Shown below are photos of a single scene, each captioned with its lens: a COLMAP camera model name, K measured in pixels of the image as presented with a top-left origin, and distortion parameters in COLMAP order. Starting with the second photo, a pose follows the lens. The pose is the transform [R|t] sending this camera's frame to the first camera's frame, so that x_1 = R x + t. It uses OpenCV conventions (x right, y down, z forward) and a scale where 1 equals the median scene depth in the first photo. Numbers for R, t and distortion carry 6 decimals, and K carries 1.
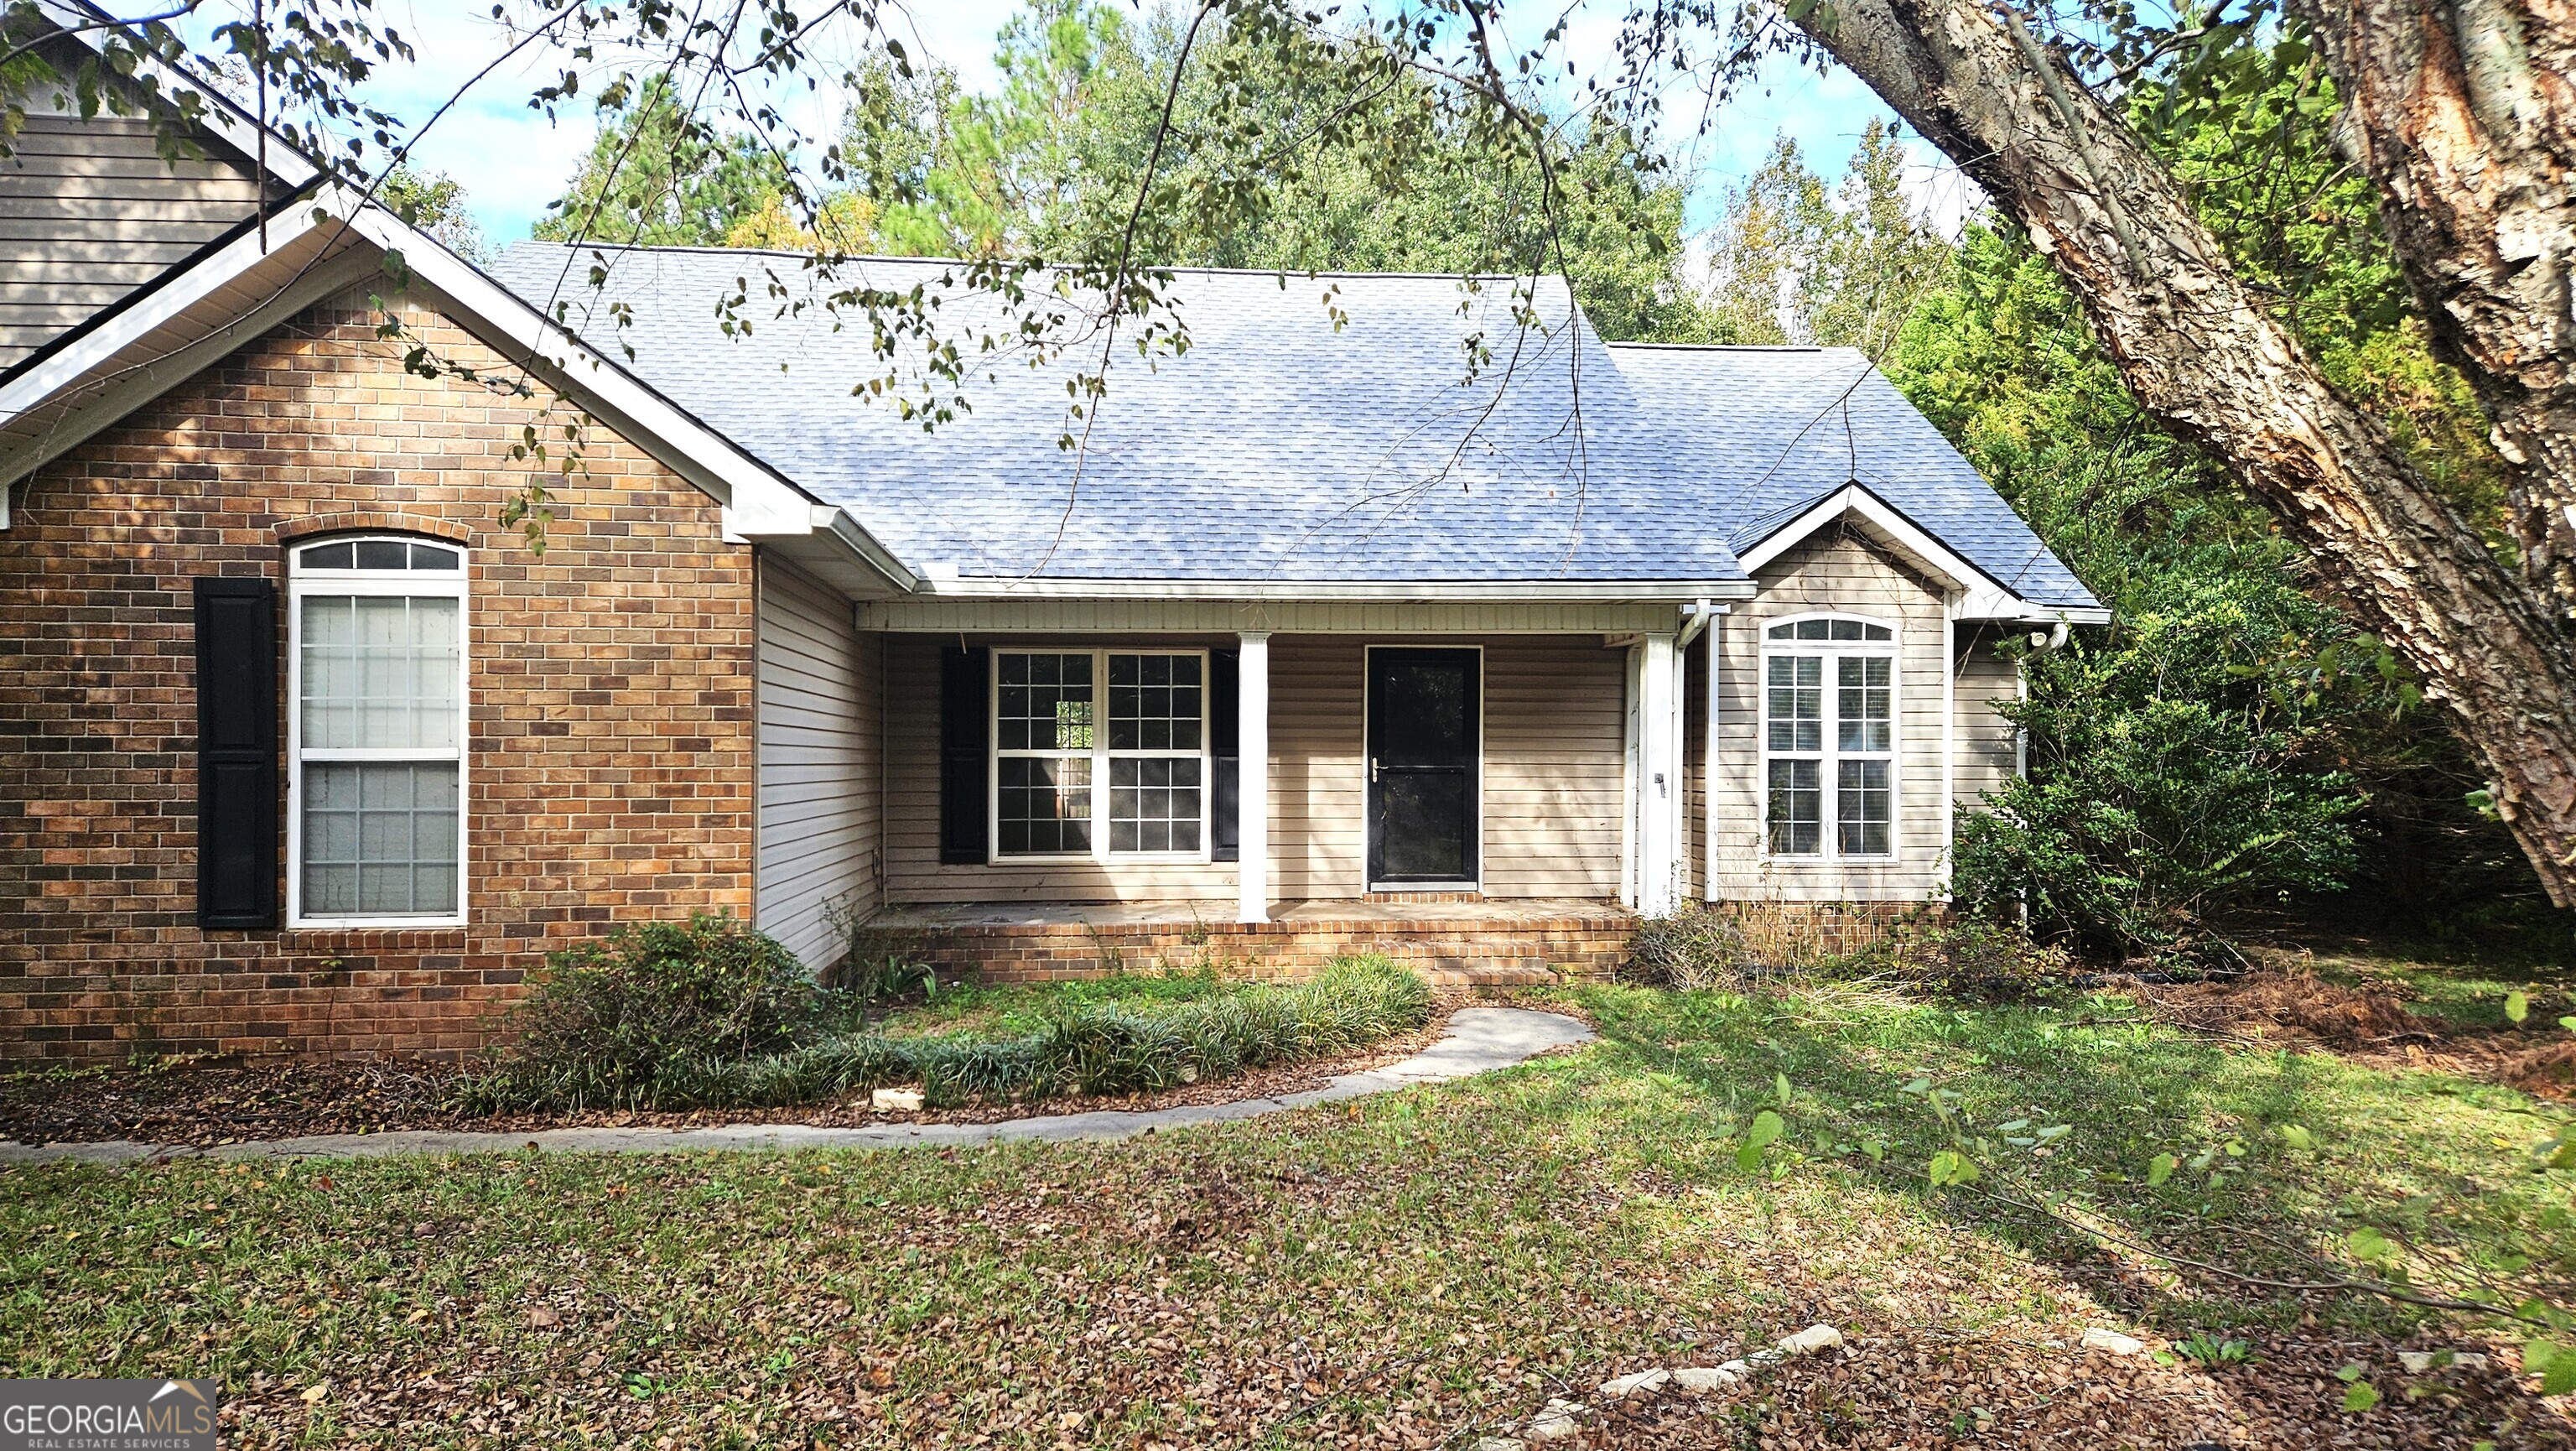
lens RADIAL K [[1686.9, 0, 1268.8], [0, 1686.9, 731.6], [0, 0, 1]] dist [0.036400, -0.003332]
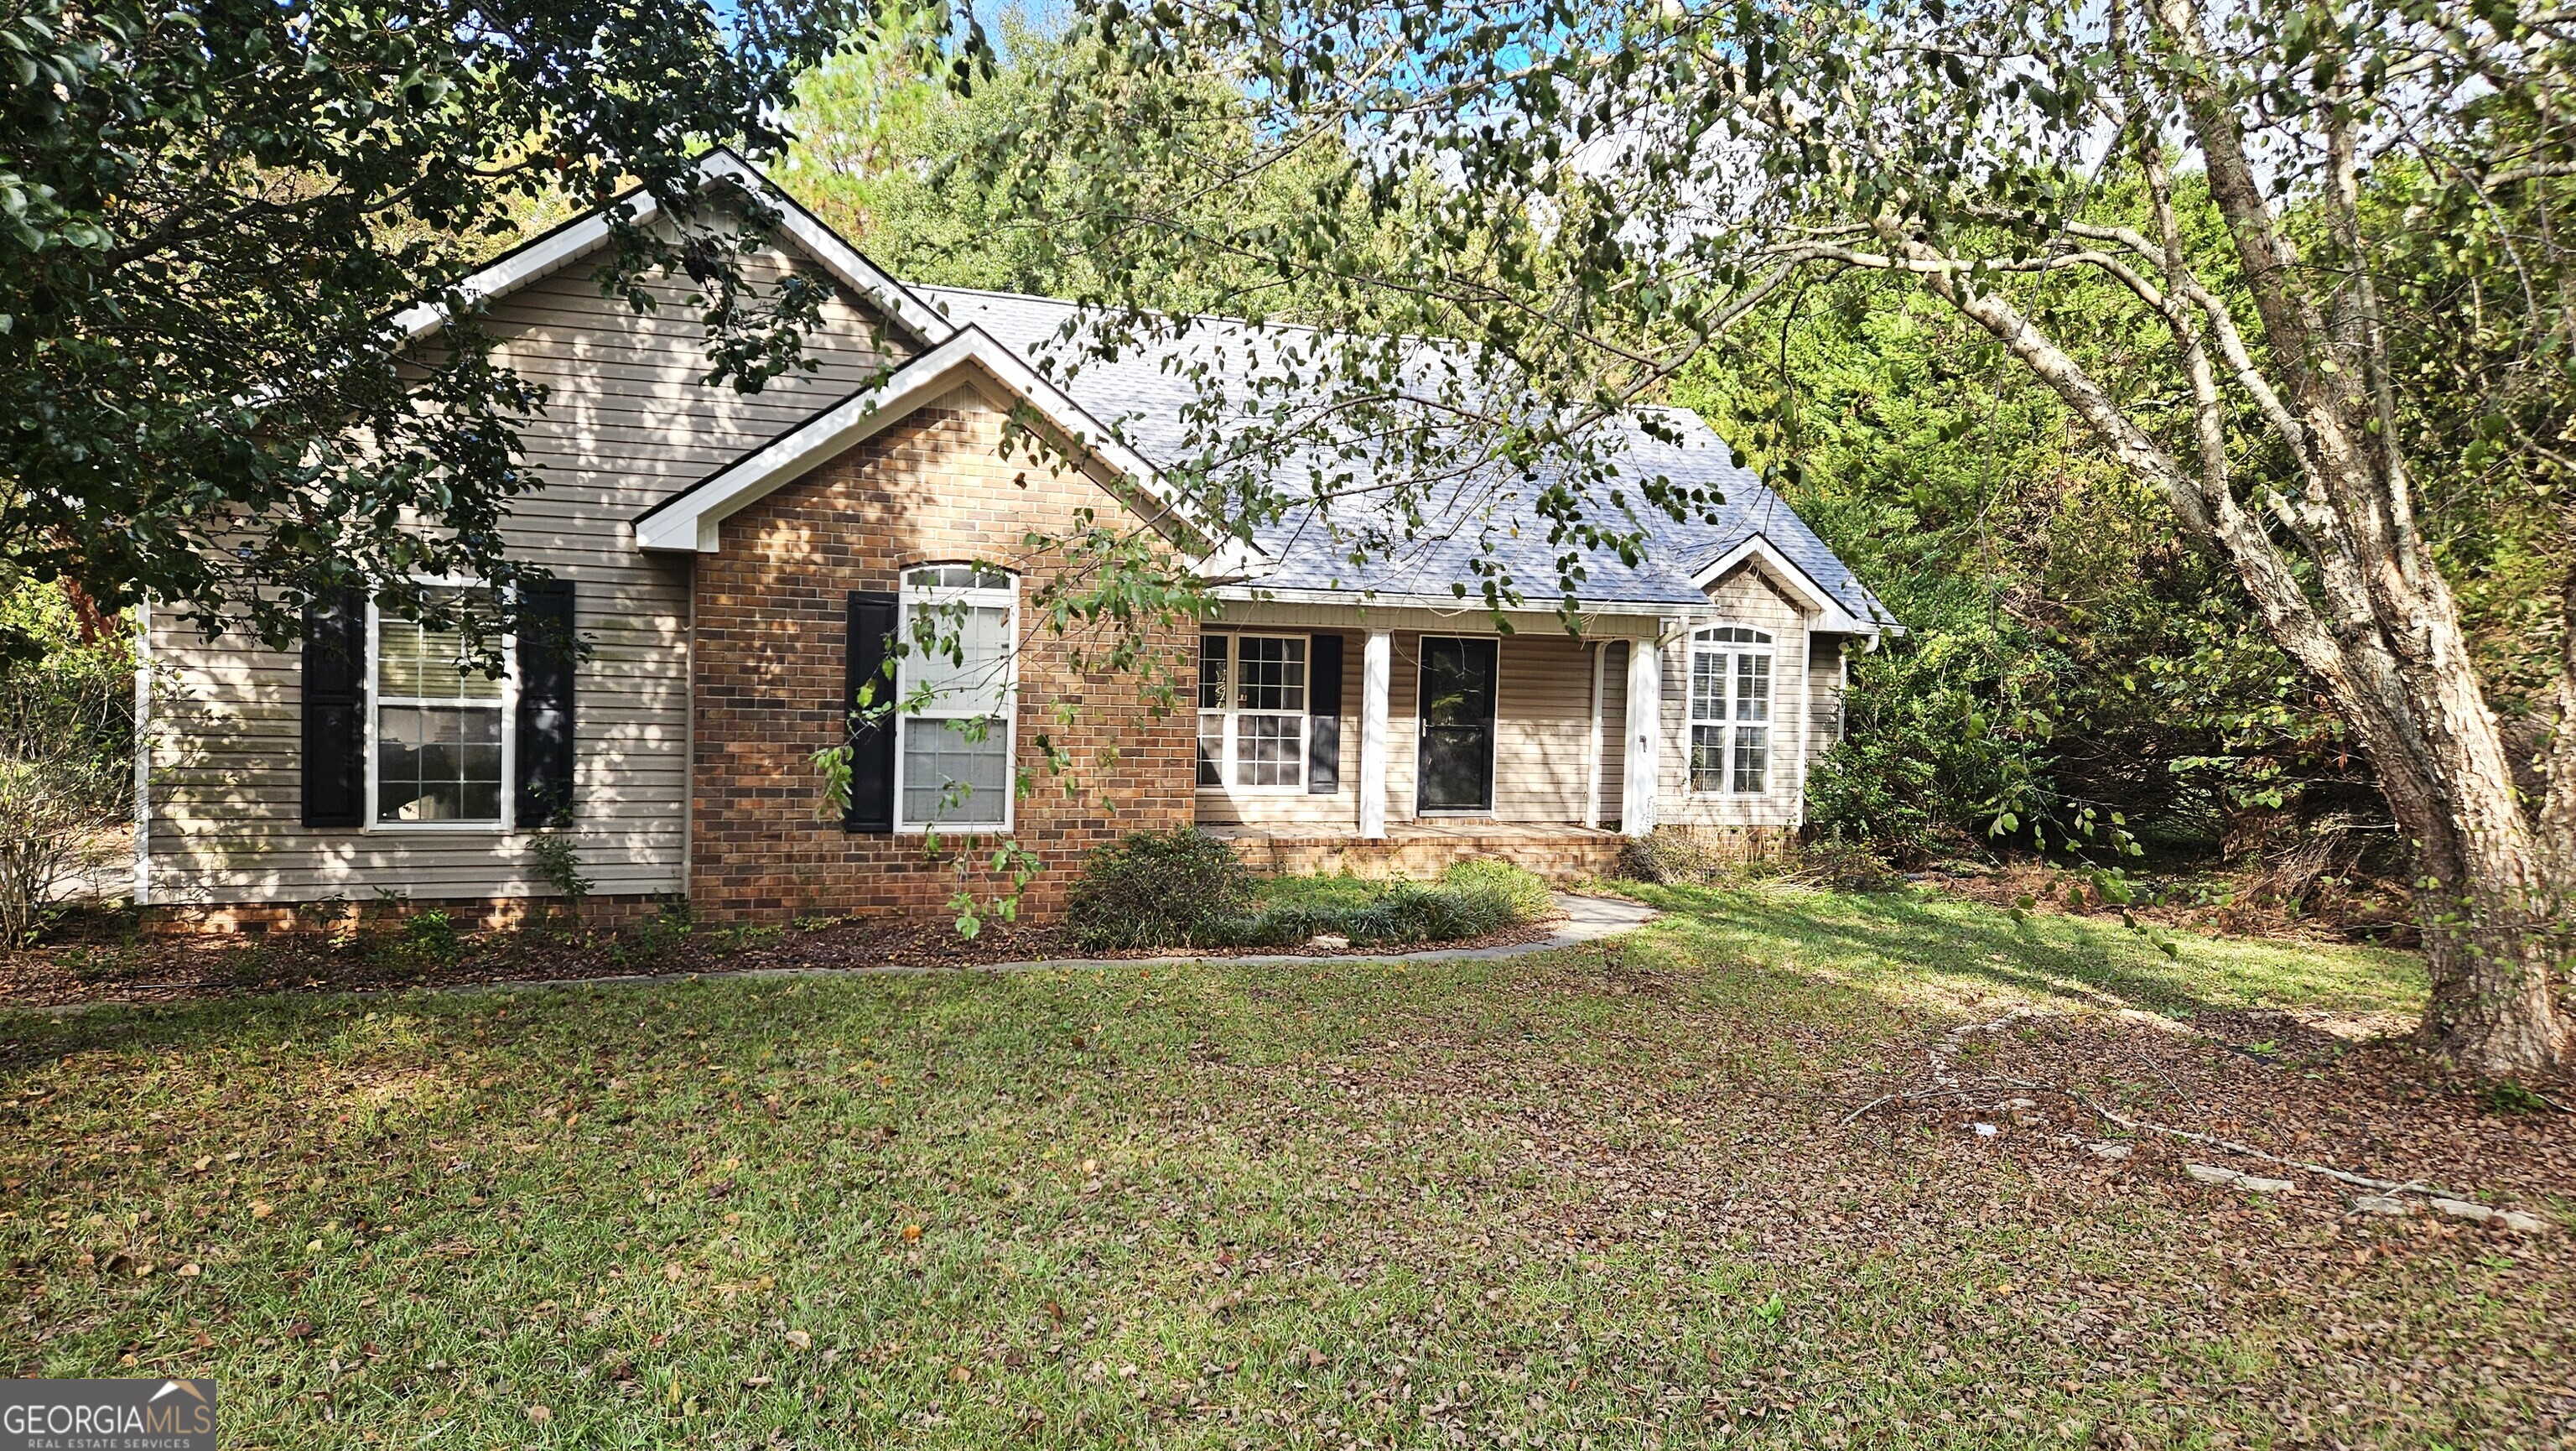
lens RADIAL K [[1686.9, 0, 1268.8], [0, 1686.9, 731.6], [0, 0, 1]] dist [0.036400, -0.003332]
pose [[0.973395, 0.018472, 0.228389, -0.373367], [-0.027491, 0.998960, 0.036370, -0.020111], [-0.227480, -0.041681, 0.972890, -0.297893]]
